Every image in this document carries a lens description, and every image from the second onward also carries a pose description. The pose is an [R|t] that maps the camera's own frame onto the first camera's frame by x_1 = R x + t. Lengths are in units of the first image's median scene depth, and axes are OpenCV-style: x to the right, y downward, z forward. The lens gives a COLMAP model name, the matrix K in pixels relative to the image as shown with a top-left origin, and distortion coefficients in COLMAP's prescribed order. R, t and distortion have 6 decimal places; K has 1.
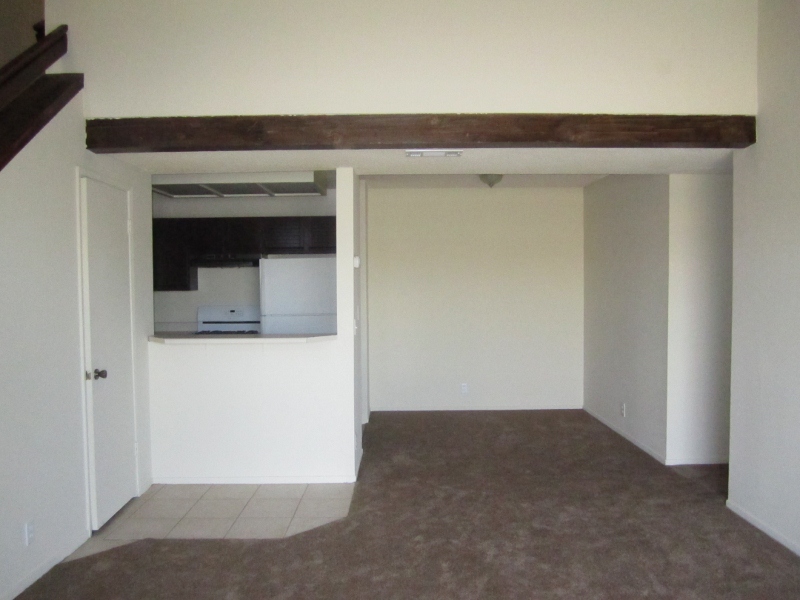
lens RADIAL K [[665.8, 0, 400.0], [0, 665.8, 300.0], [0, 0, 1]] dist [-0.052155, 0.012677]
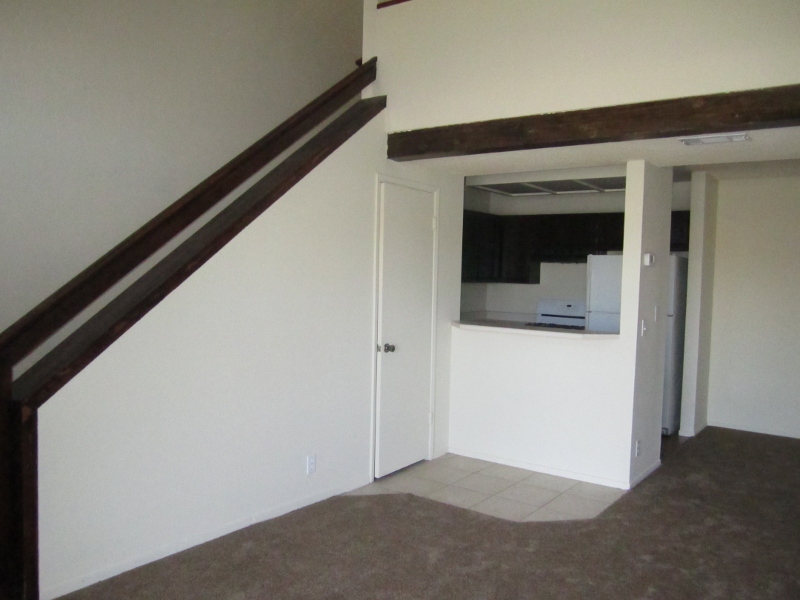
lens RADIAL K [[665.8, 0, 400.0], [0, 665.8, 300.0], [0, 0, 1]] dist [-0.052155, 0.012677]
pose [[0.801697, 0.058027, -0.594907, 0.251865], [-0.055052, 0.998214, 0.023177, -0.002473], [0.595190, 0.014170, 0.803460, 0.044168]]
